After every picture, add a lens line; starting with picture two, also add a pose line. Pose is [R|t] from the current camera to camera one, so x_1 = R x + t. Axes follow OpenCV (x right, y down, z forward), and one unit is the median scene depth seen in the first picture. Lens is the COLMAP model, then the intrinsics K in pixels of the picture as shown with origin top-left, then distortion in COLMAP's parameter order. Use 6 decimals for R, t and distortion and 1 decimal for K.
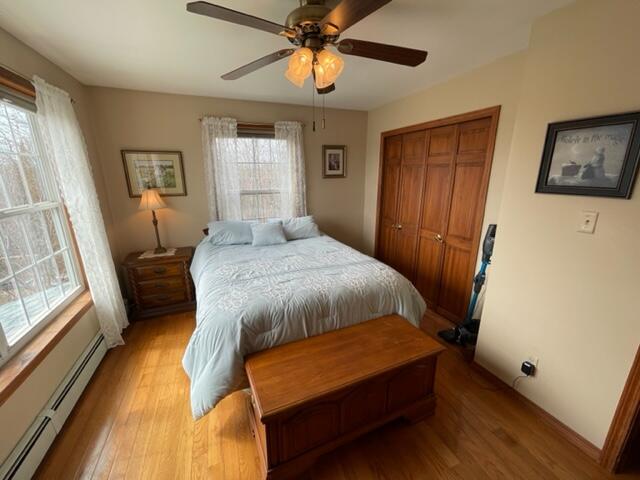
lens RADIAL K [[257.6, 0, 319.7], [0, 257.6, 239.9], [0, 0, 1]] dist [-0.001218, 0.000887]
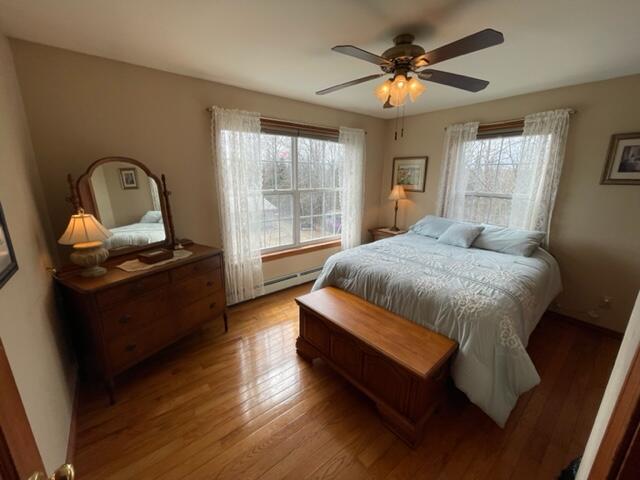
lens RADIAL K [[257.6, 0, 318.0], [0, 257.6, 239.2], [0, 0, 1]] dist [-0.001218, 0.000887]
pose [[0.293870, 0.243346, -0.924350, 0.572120], [-0.253466, 0.952269, 0.170114, -0.040728], [0.921627, 0.184301, 0.341523, 0.158993]]
